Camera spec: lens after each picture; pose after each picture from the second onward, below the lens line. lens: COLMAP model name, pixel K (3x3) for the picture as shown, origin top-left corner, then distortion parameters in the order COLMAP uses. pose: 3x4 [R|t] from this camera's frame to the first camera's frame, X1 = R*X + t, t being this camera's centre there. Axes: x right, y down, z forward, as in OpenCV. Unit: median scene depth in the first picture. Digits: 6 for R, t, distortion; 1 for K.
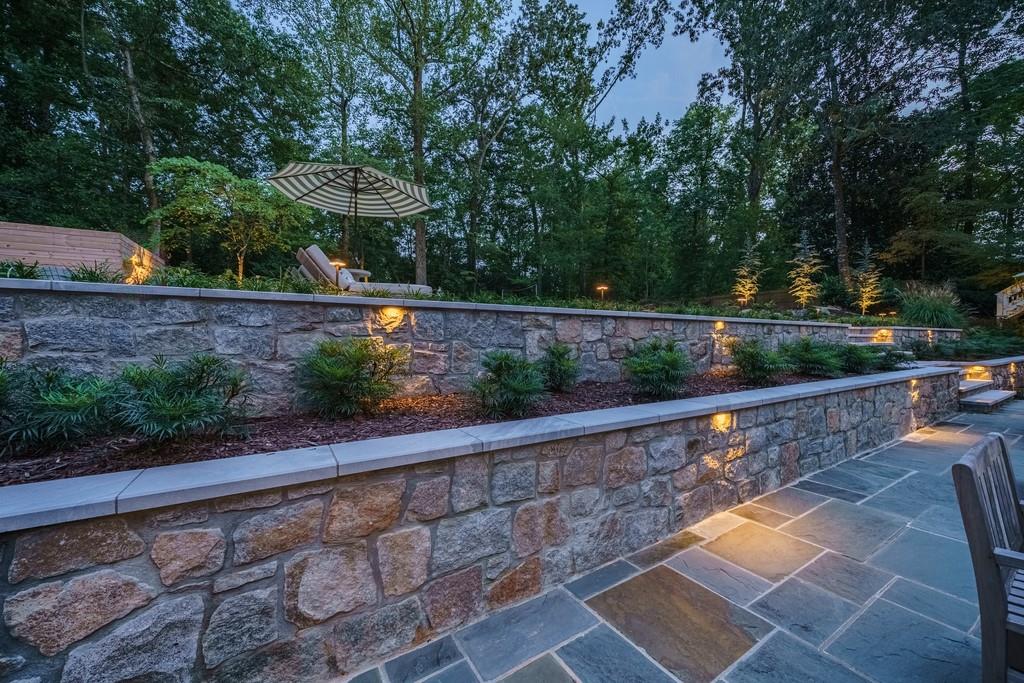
lens RADIAL K [[390.7, 0, 508.8], [0, 390.7, 347.2], [0, 0, 1]] dist [-0.001783, -0.000193]
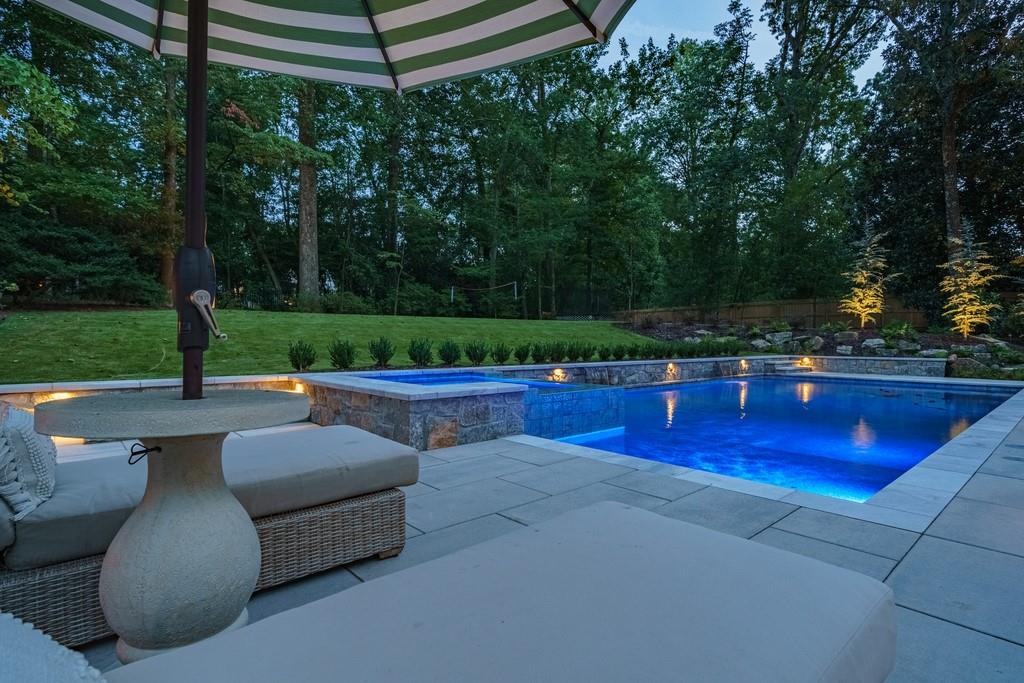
lens RADIAL K [[514.5, 0, 510.3], [0, 514.5, 349.8], [0, 0, 1]] dist [0.000910, -0.000598]
pose [[0.983107, 0.005569, 0.182949, -0.110604], [-0.005703, 0.999984, 0.000203, -0.072641], [-0.182945, -0.001243, 0.983122, 0.280603]]
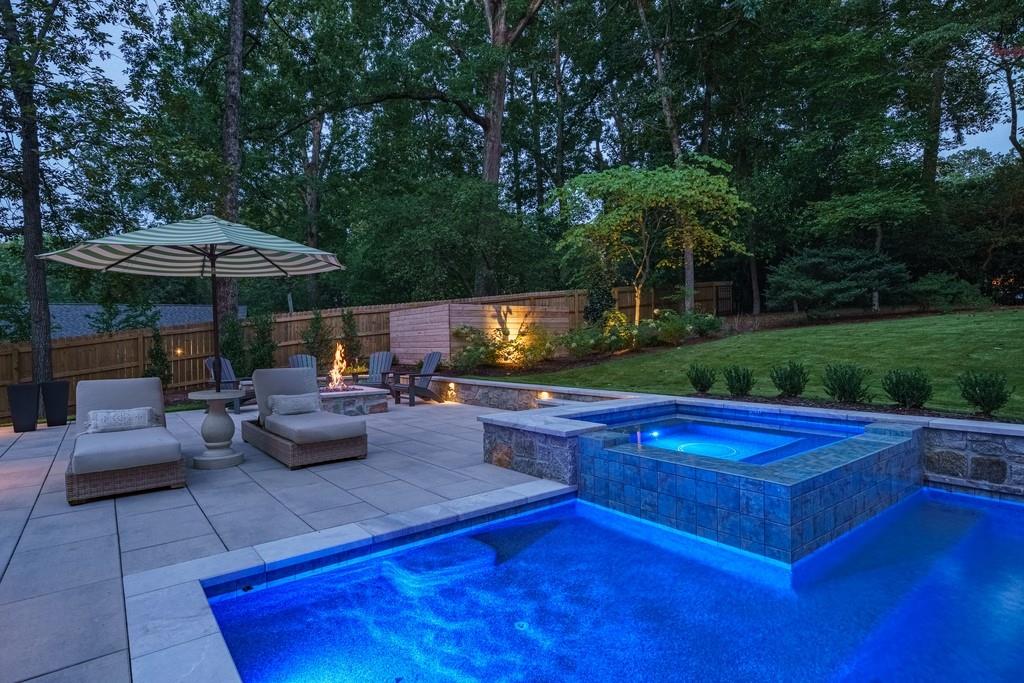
lens RADIAL K [[525.7, 0, 508.8], [0, 525.7, 343.6], [0, 0, 1]] dist [-0.002454, -0.000282]
pose [[0.116973, 0.004835, -0.993123, 0.158596], [-0.000505, 0.999988, 0.004808, -0.093992], [0.993135, -0.000061, 0.116974, 0.467788]]
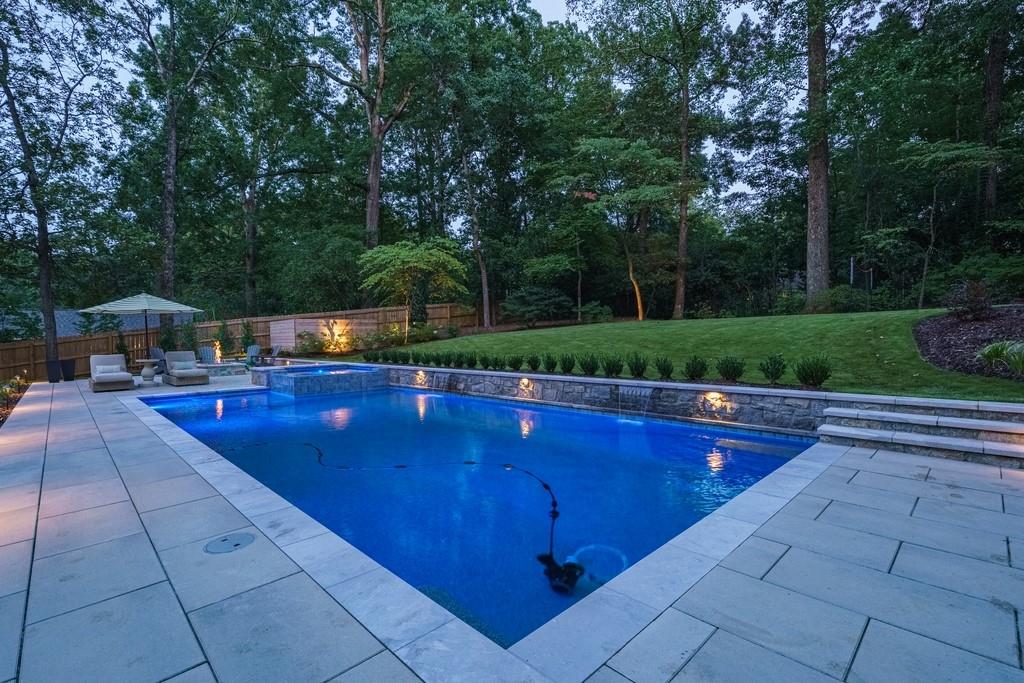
lens RADIAL K [[464.3, 0, 510.1], [0, 464.3, 348.9], [0, 0, 1]] dist [-0.000327, -0.000008]
pose [[0.226952, 0.025004, -0.973585, 0.620710], [-0.001883, 0.999680, 0.025235, -0.099489], [0.973904, -0.003894, 0.226927, 0.697405]]
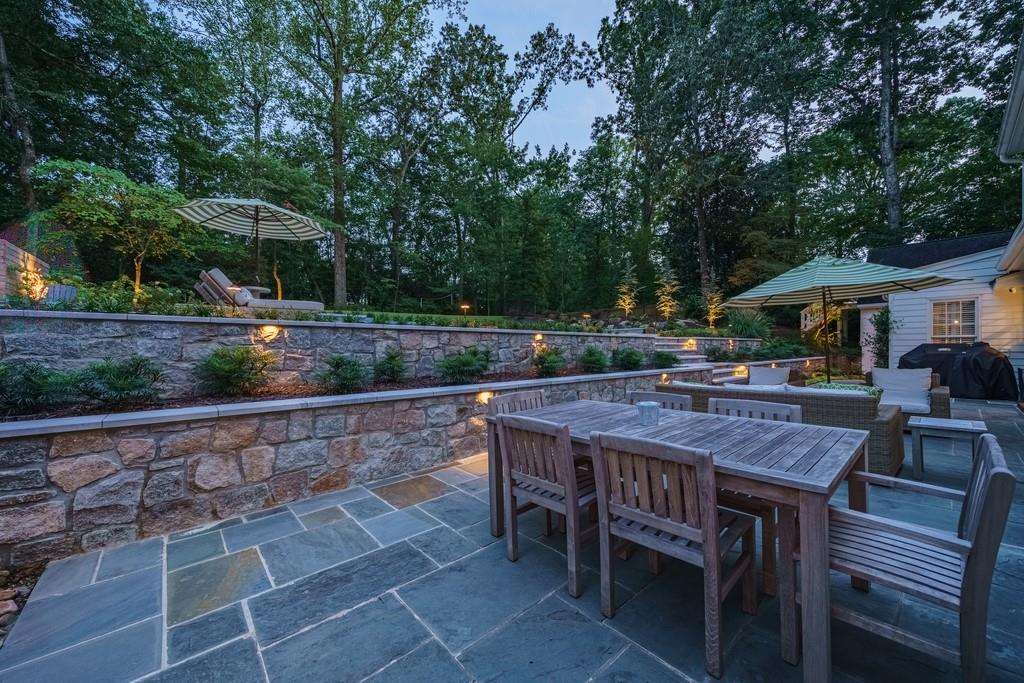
lens RADIAL K [[387.6, 0, 508.5], [0, 387.6, 346.8], [0, 0, 1]] dist [-0.002308, -0.000238]
pose [[0.984884, 0.001786, 0.173208, 0.052399], [0.001044, 0.999867, -0.016247, 0.000541], [-0.173214, 0.016182, 0.984751, -0.093413]]
